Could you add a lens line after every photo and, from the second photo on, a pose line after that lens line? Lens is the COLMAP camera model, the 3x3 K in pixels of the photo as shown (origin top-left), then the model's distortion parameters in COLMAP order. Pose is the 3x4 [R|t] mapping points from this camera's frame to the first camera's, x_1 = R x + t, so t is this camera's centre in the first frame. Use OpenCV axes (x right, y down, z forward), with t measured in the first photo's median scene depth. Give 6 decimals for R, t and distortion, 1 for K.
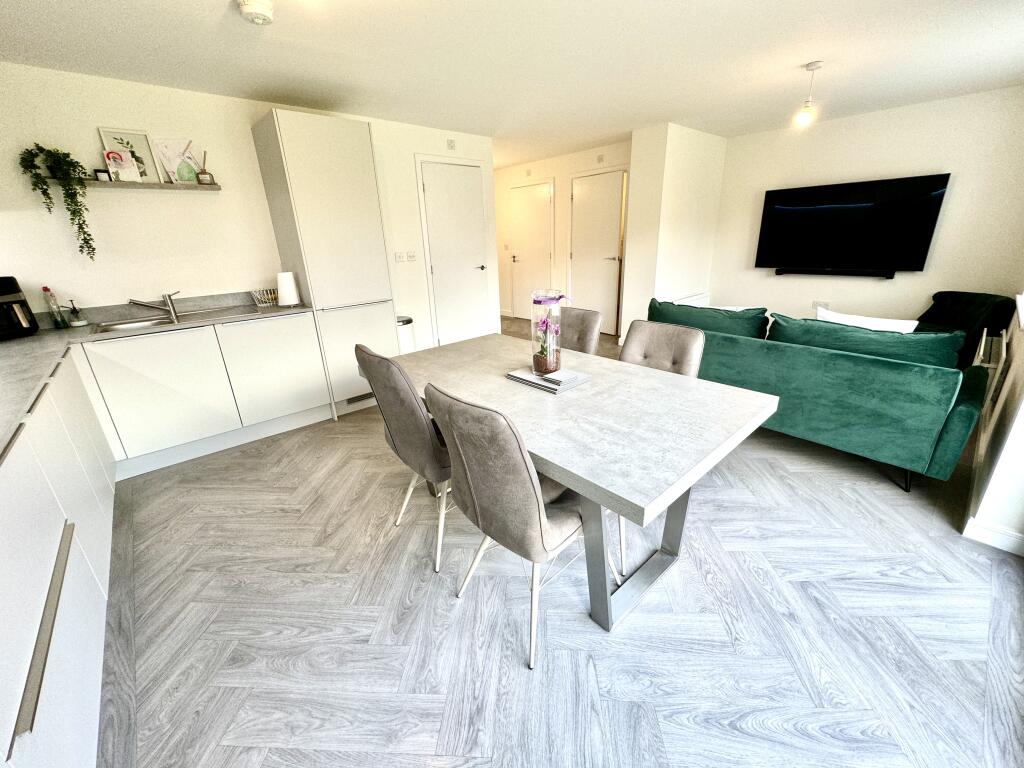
lens RADIAL K [[410.0, 0, 513.3], [0, 410.0, 384.0], [0, 0, 1]] dist [-0.001803, -0.000056]
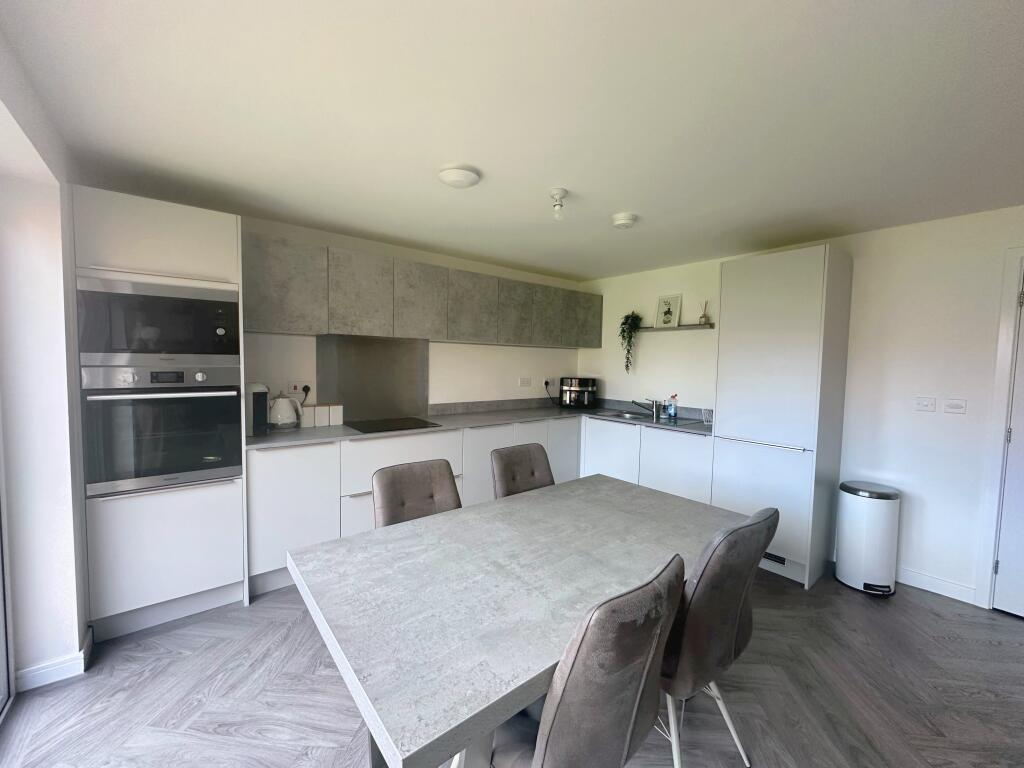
lens RADIAL K [[409.2, 0, 511.5], [0, 409.2, 383.3], [0, 0, 1]] dist [-0.002848, 0.000376]
pose [[-0.051753, 0.089645, -0.994628, 0.631071], [-0.358848, 0.927774, 0.102292, -0.266197], [0.931960, 0.362214, -0.015847, 0.600563]]
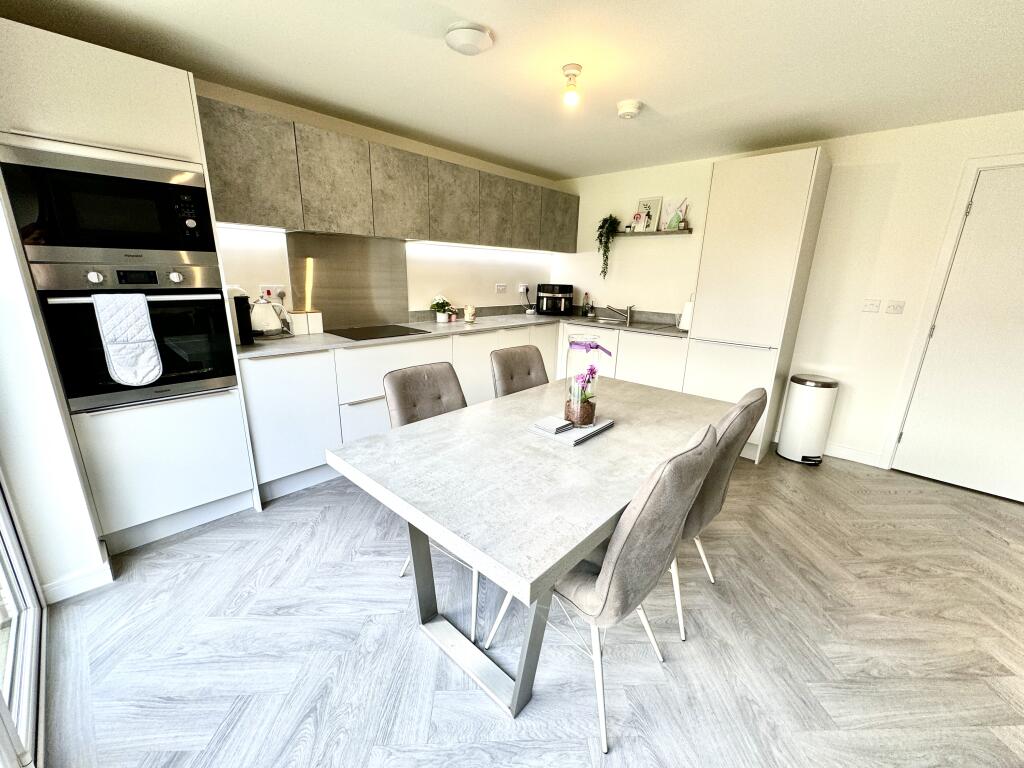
lens RADIAL K [[410.0, 0, 513.3], [0, 410.0, 384.0], [0, 0, 1]] dist [-0.001803, -0.000056]
pose [[0.093181, 0.299016, -0.949688, 0.645968], [-0.367431, 0.896838, 0.246324, -0.197002], [0.925371, 0.325992, 0.193436, 0.471428]]
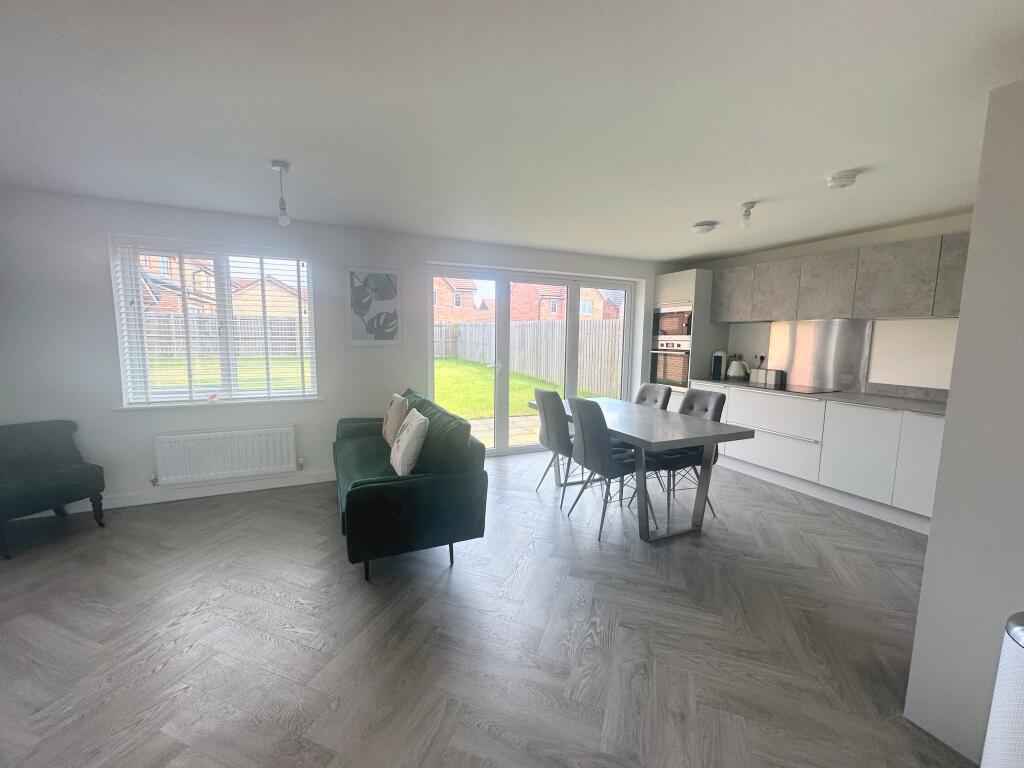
lens RADIAL K [[409.2, 0, 511.5], [0, 409.2, 383.3], [0, 0, 1]] dist [-0.002848, 0.000376]
pose [[-0.953822, -0.012826, 0.300098, -0.003614], [0.121025, 0.897992, 0.423041, -0.709520], [-0.274912, 0.439825, -0.854972, 1.920567]]
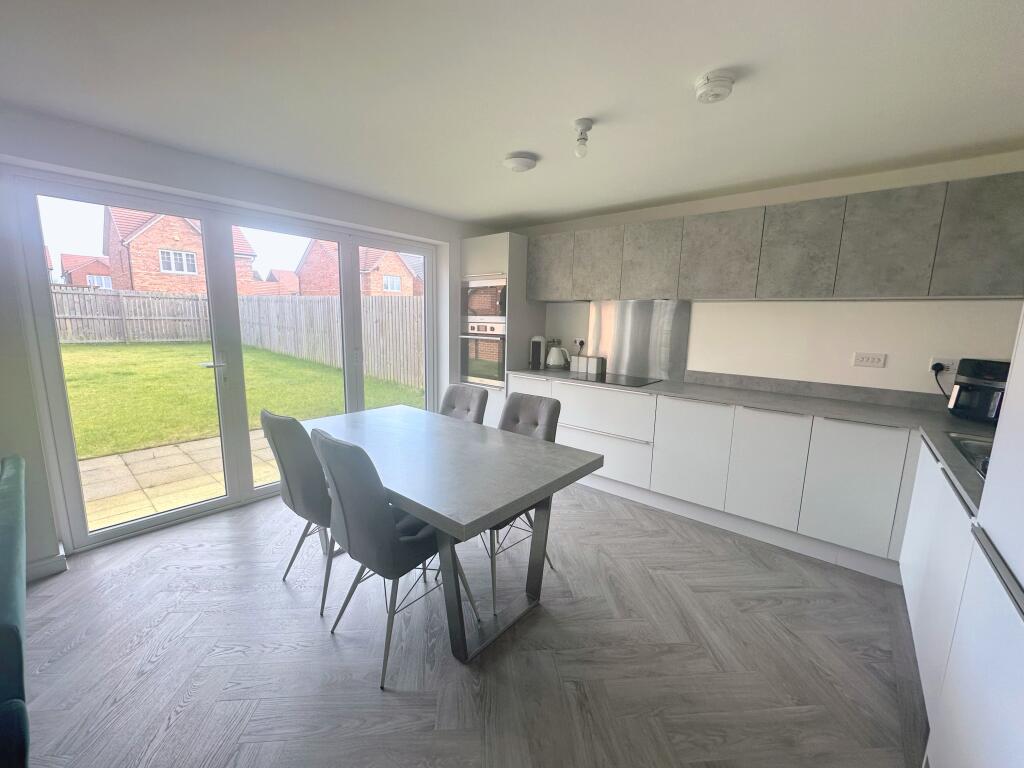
lens RADIAL K [[409.2, 0, 511.5], [0, 409.2, 383.3], [0, 0, 1]] dist [-0.002848, 0.000376]
pose [[-0.989989, 0.033715, -0.137057, -0.027073], [-0.037681, 0.872675, 0.486845, -0.536055], [0.136020, 0.487136, -0.862669, 1.425520]]
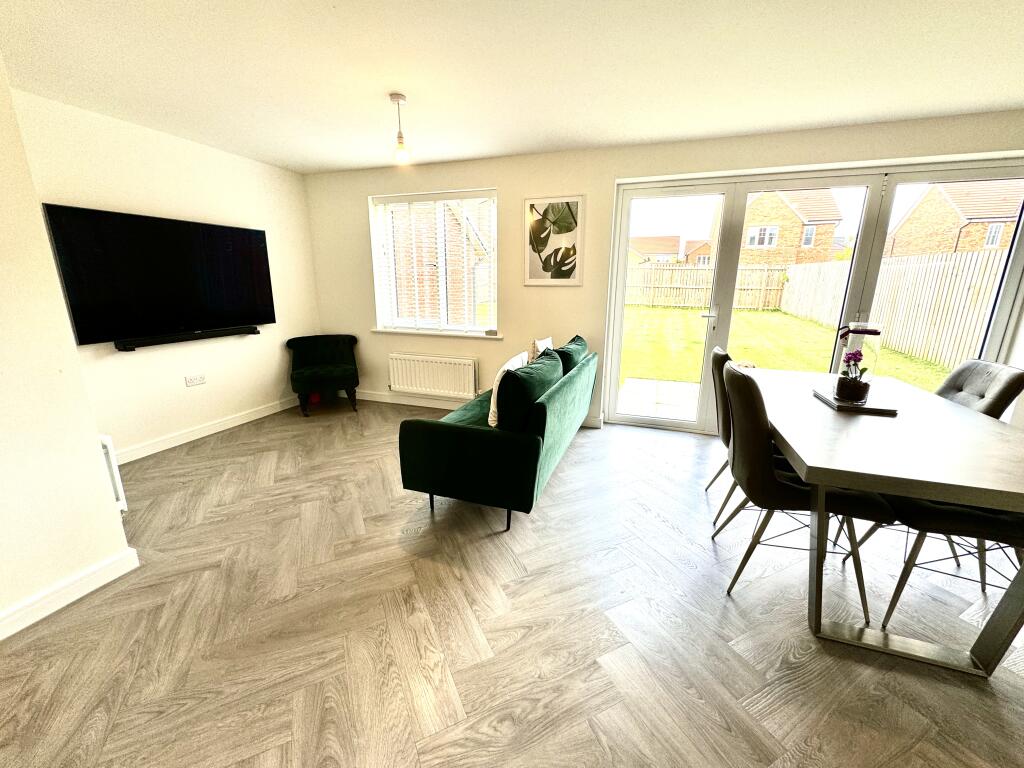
lens RADIAL K [[410.0, 0, 513.3], [0, 410.0, 384.0], [0, 0, 1]] dist [-0.001803, -0.000056]
pose [[-0.482682, -0.182882, 0.856489, -0.278714], [0.307316, 0.880402, 0.361178, -0.503769], [-0.820107, 0.437547, -0.368751, 1.476727]]
